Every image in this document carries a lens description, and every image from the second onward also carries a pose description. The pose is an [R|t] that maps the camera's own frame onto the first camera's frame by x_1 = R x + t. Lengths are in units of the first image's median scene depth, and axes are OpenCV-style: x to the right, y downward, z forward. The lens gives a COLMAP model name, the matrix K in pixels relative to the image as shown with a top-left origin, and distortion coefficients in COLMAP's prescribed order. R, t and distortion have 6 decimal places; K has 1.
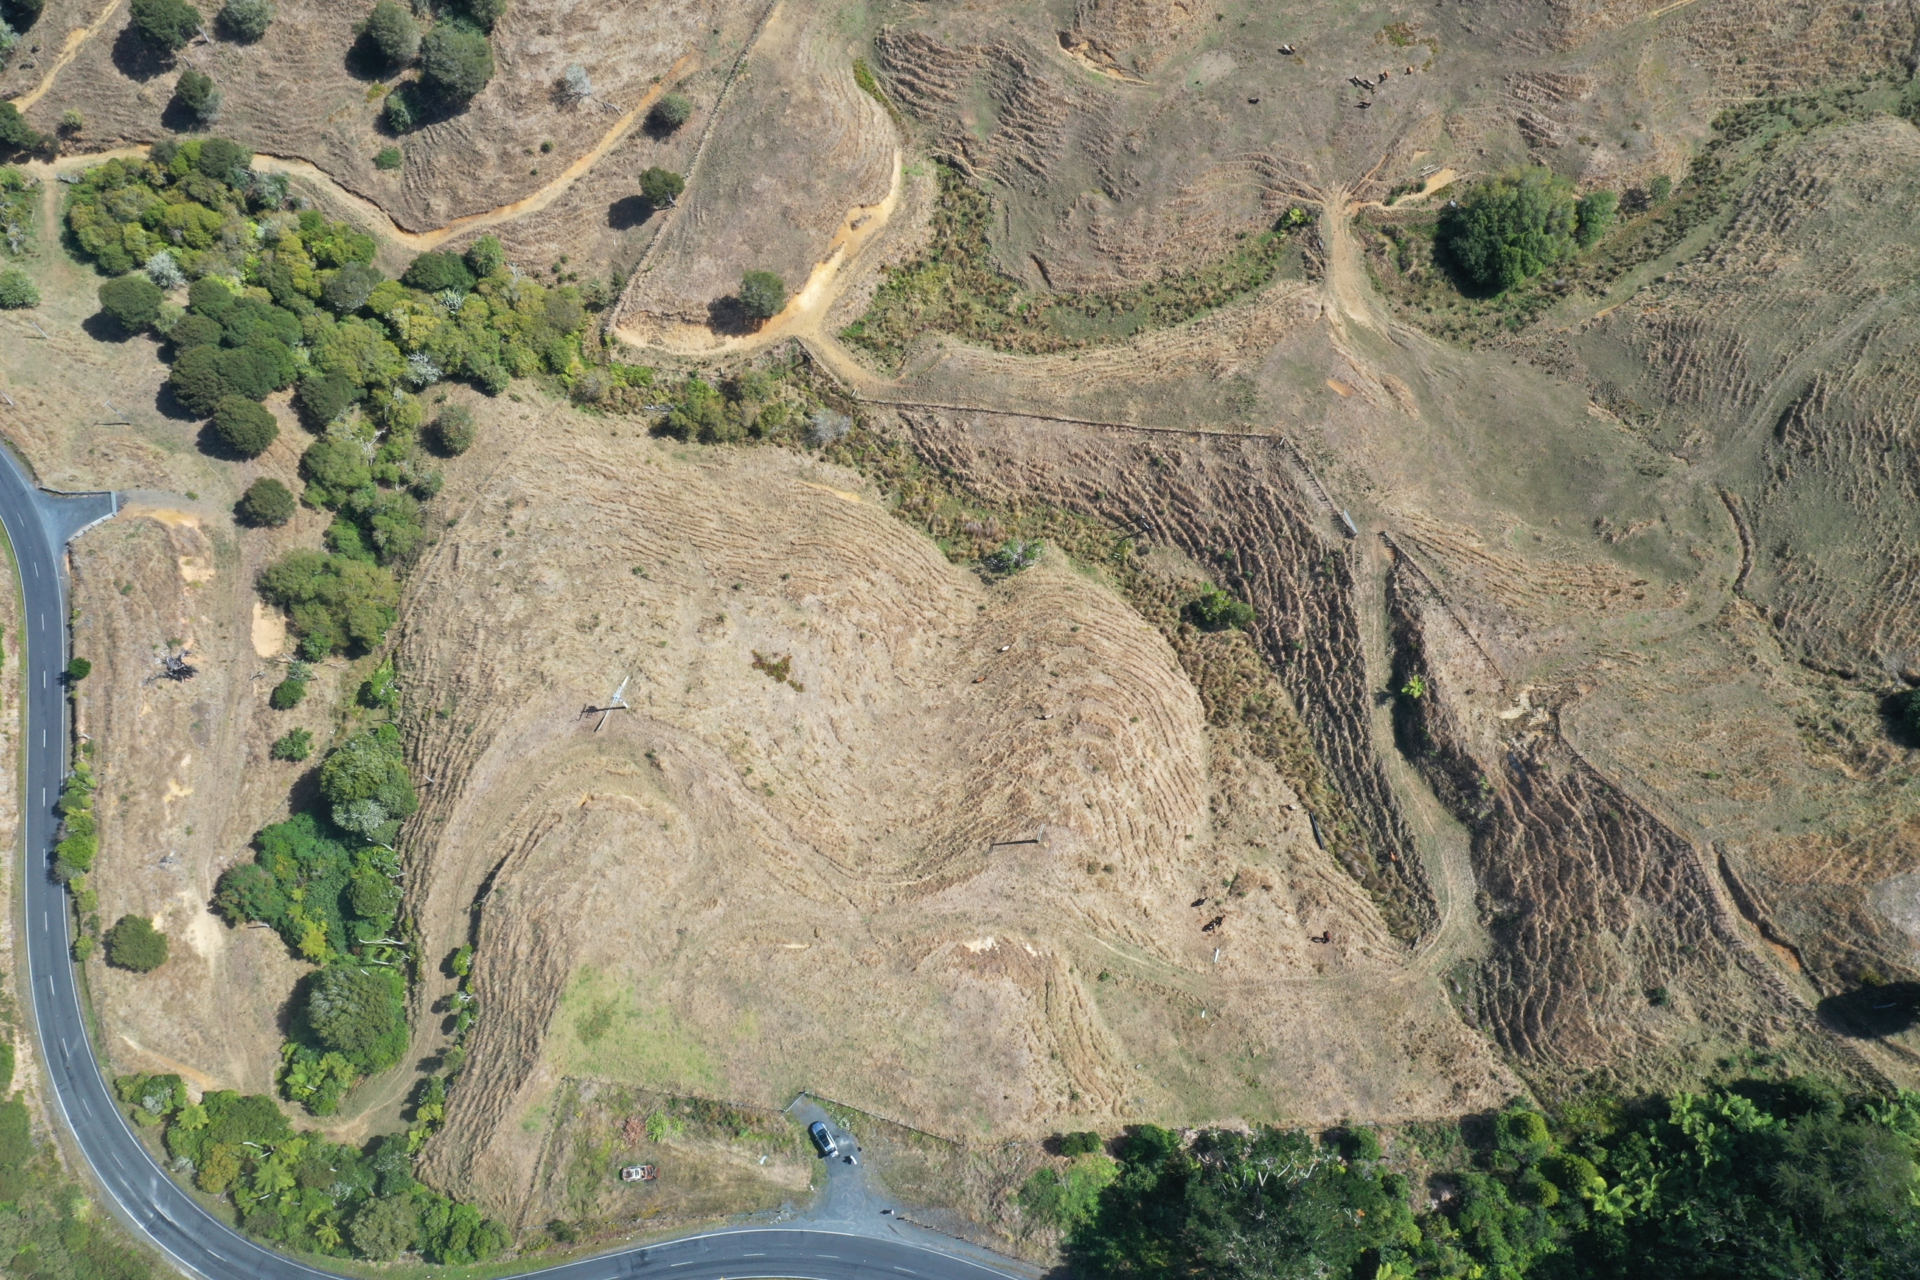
lens RADIAL K [[1510.9, 0, 960.0], [0, 1510.9, 640.0], [0, 0, 1]] dist [0.003538, 0.000673]
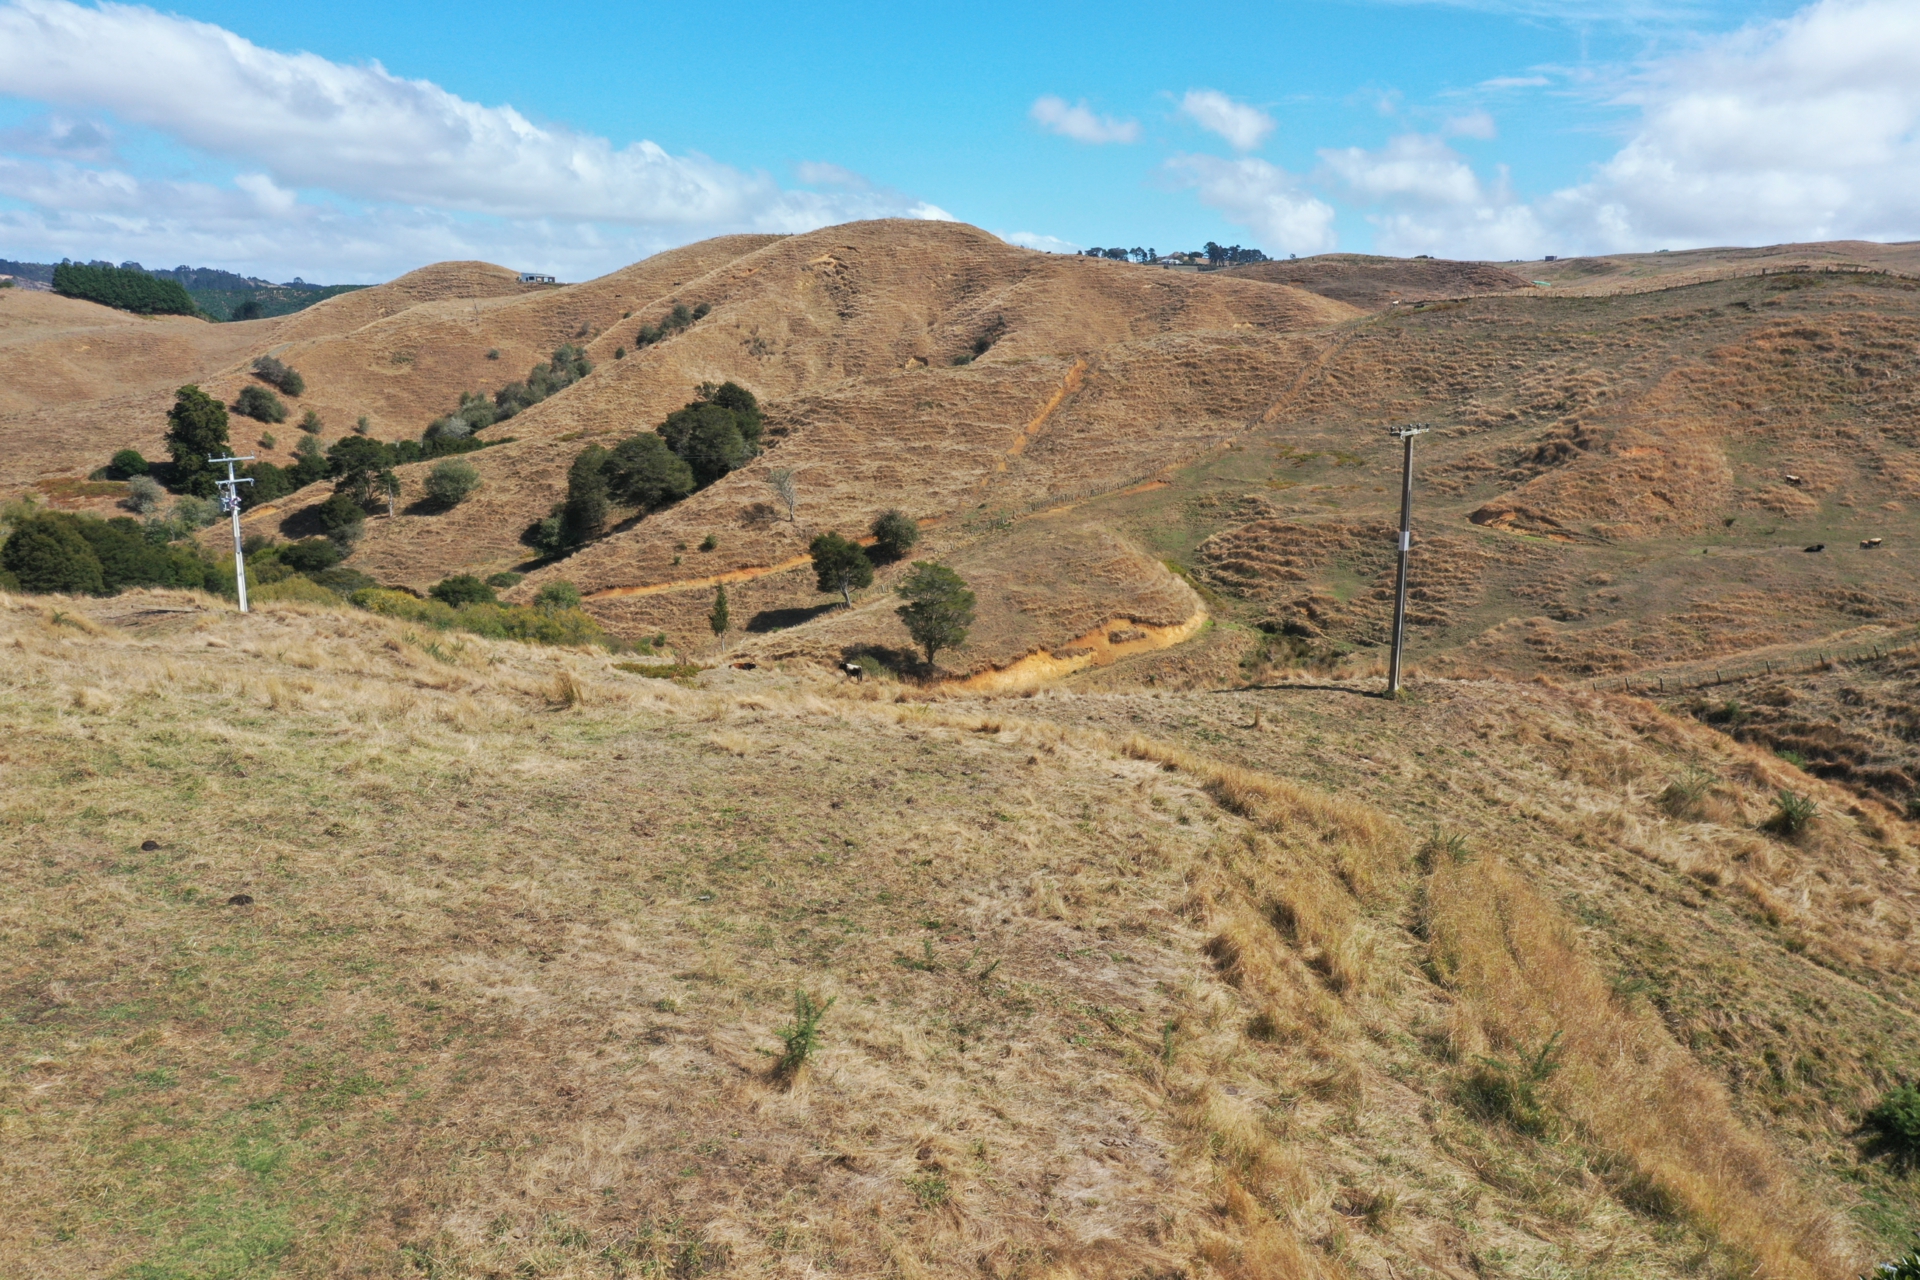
lens RADIAL K [[1510.9, 0, 960.0], [0, 1510.9, 640.0], [0, 0, 1]] dist [0.003538, 0.000673]
pose [[0.956745, 0.067370, -0.283018, 0.048491], [-0.281903, 0.455091, -0.844644, 0.294166], [0.071895, 0.887893, 0.454398, 0.818767]]
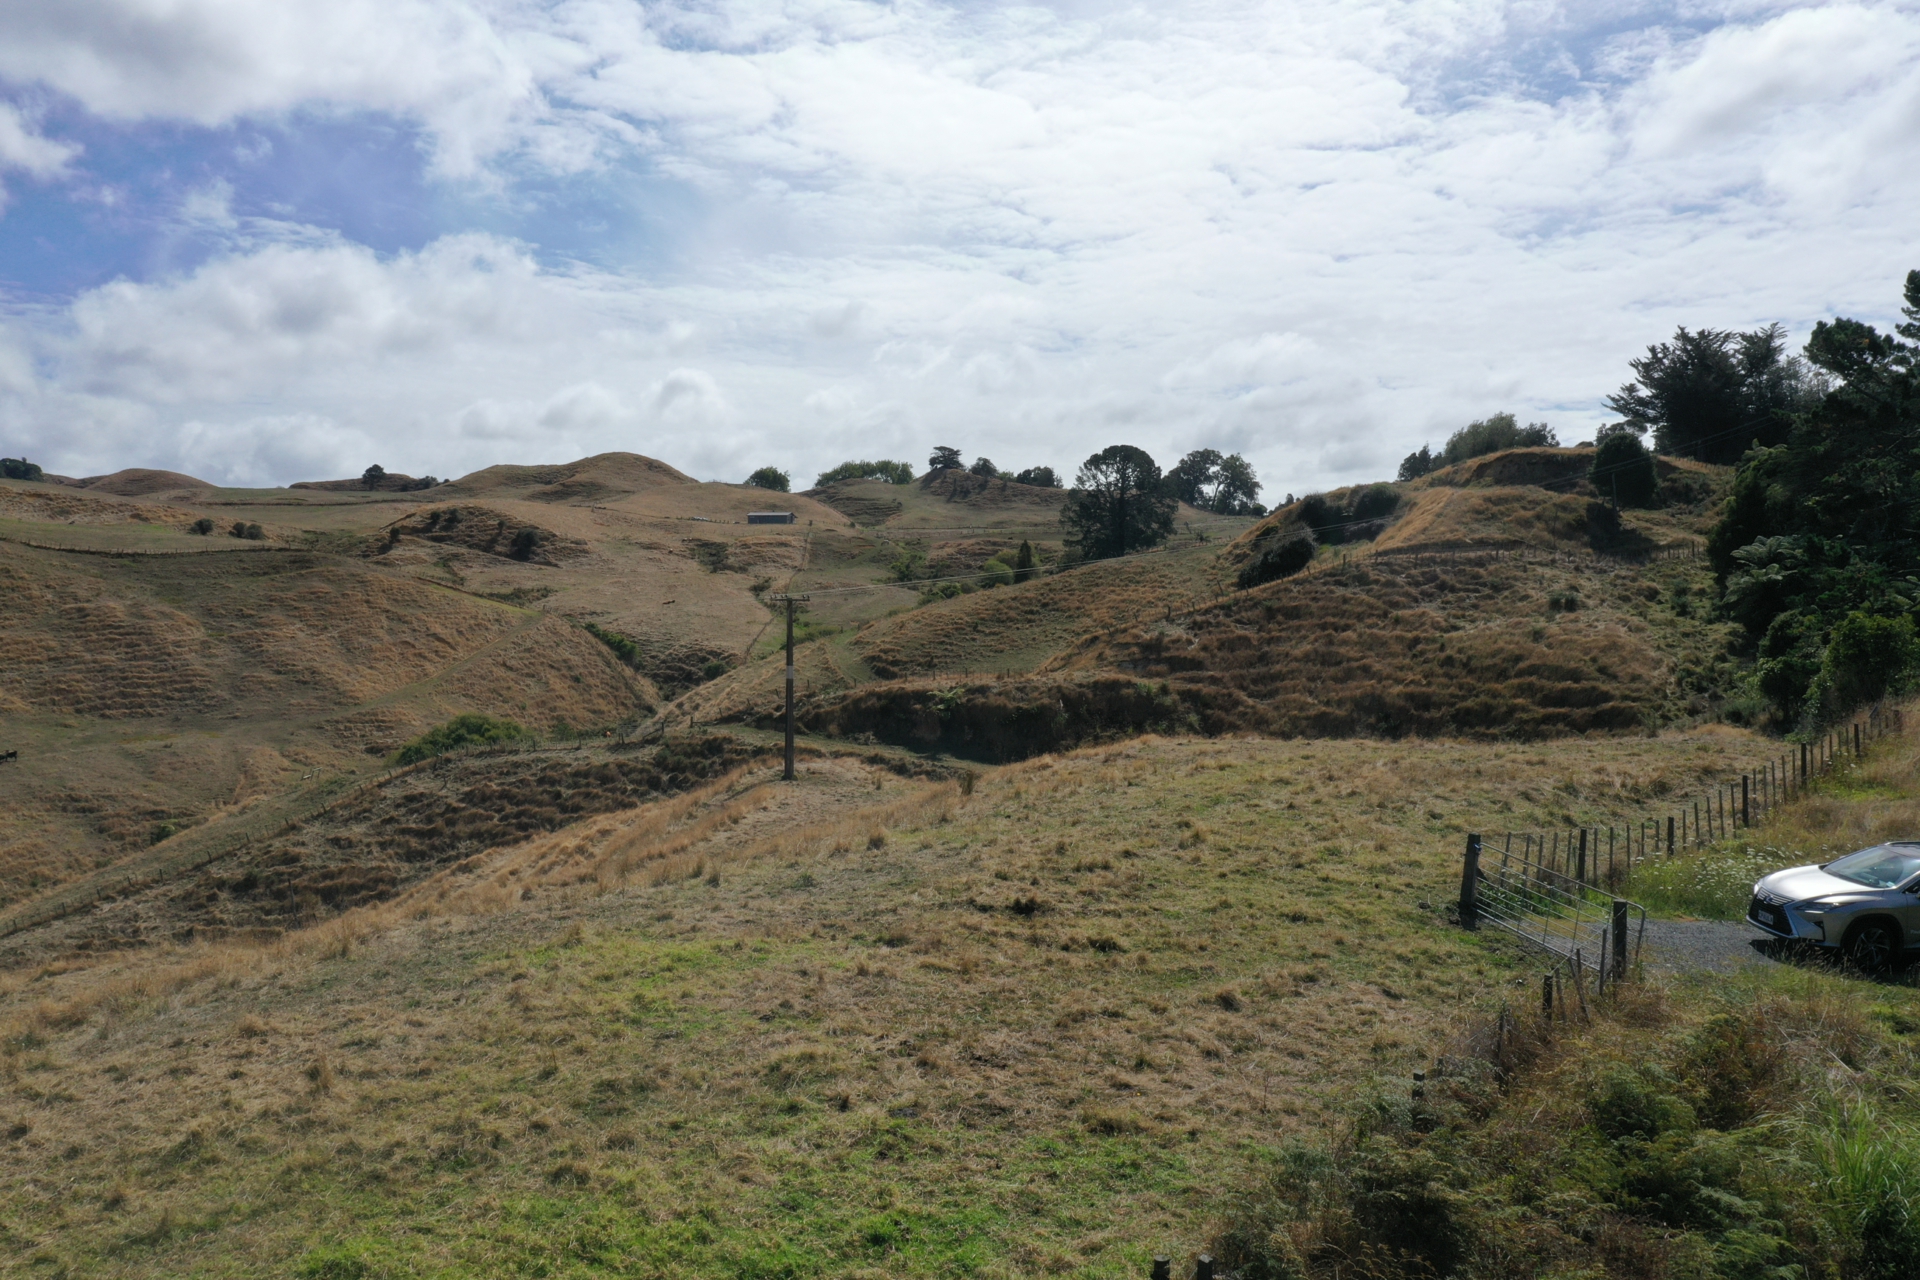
lens RADIAL K [[1513.8, 0, 954.6], [0, 1513.8, 633.1], [0, 0, 1]] dist [-0.002561, 0.007008]
pose [[0.470324, -0.017115, 0.882328, -0.187195], [0.844340, 0.299530, -0.444265, 0.262541], [-0.256680, 0.953933, 0.155328, 0.838727]]
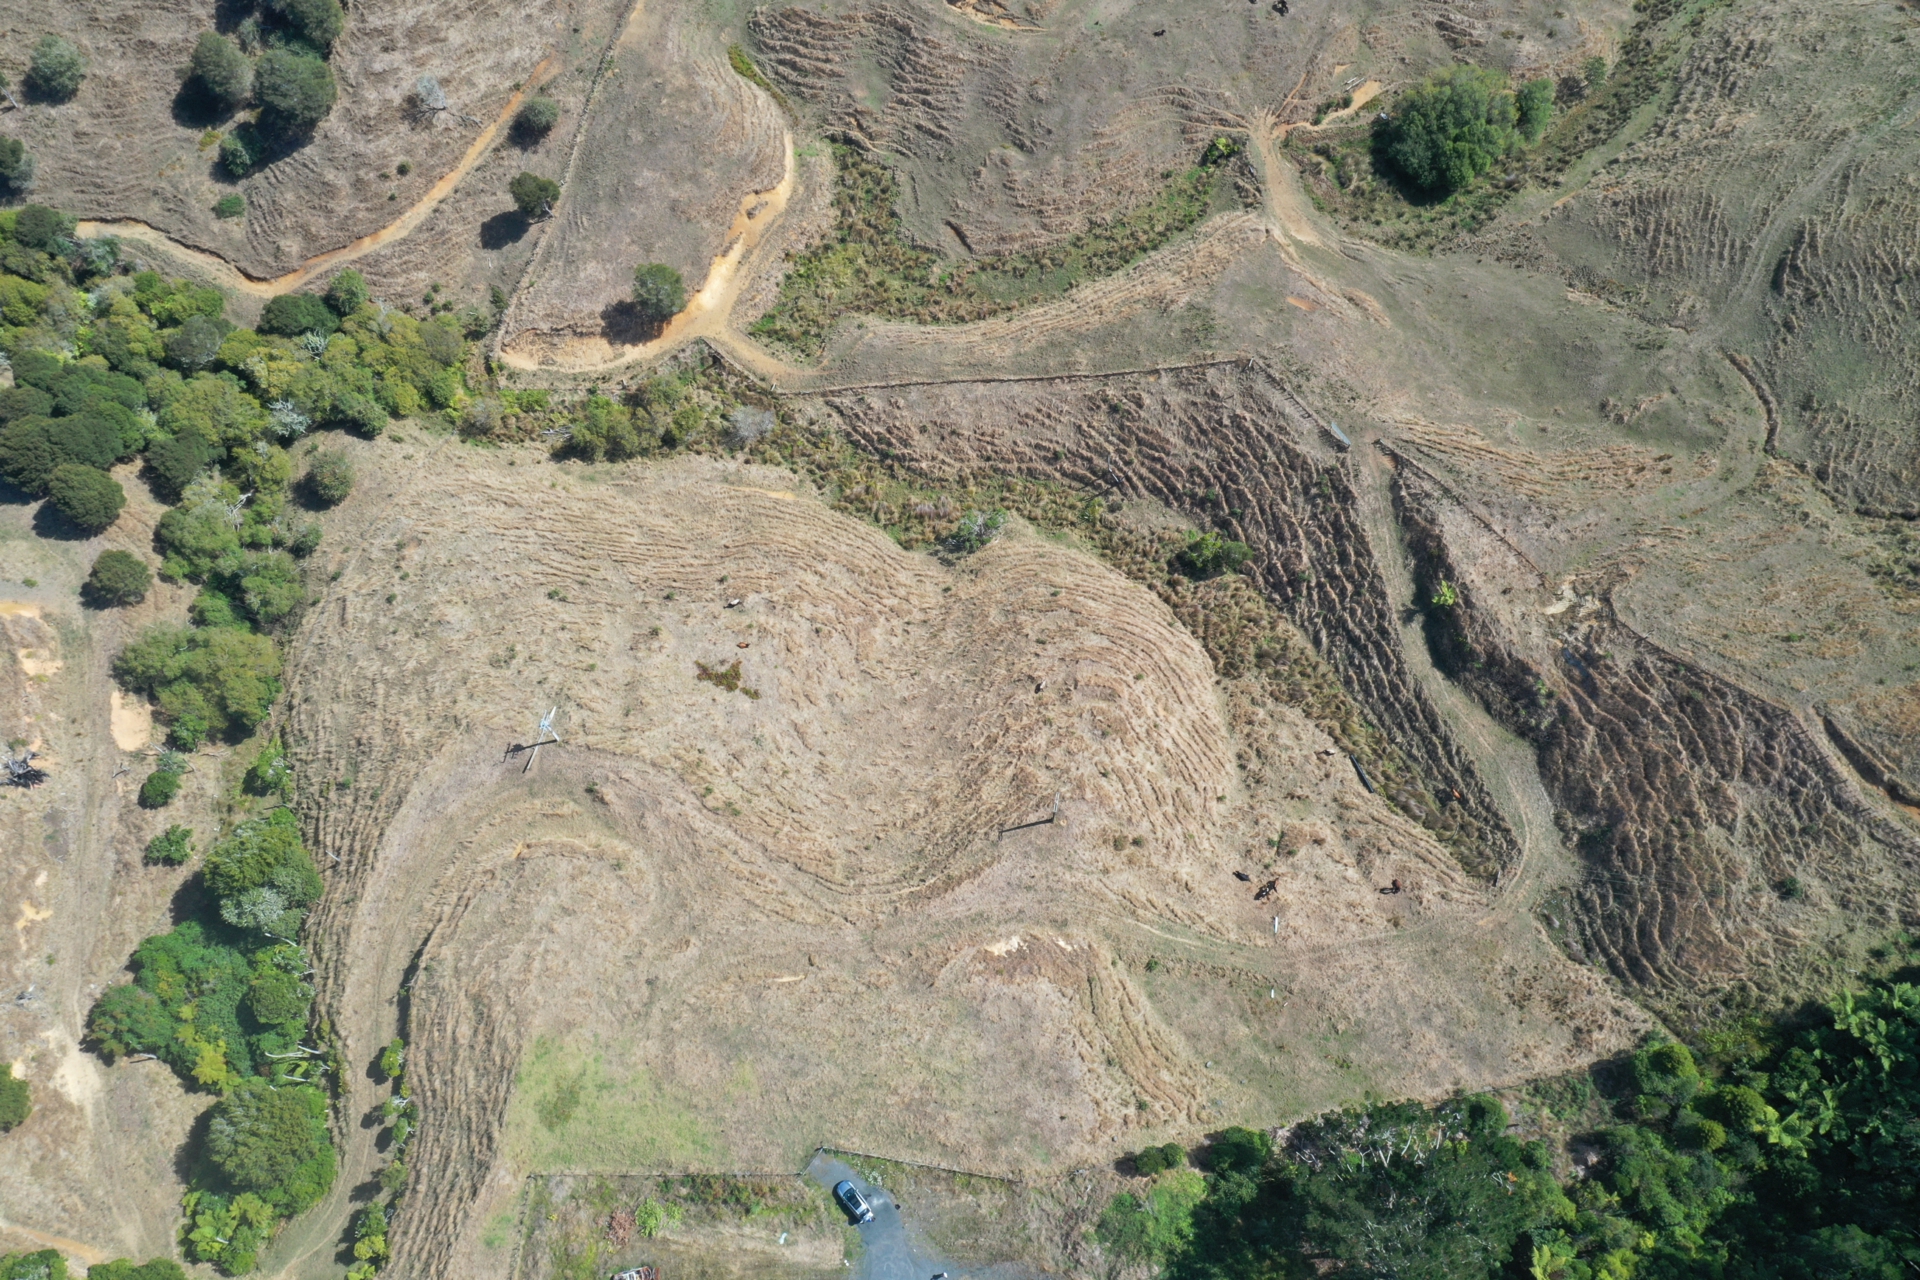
lens RADIAL K [[1510.9, 0, 960.0], [0, 1510.9, 640.0], [0, 0, 1]] dist [0.003538, 0.000673]
pose [[0.989984, -0.129976, 0.055124, -0.032305], [0.134790, 0.986296, -0.095145, 0.097543], [-0.042002, 0.101623, 0.993936, 0.122976]]
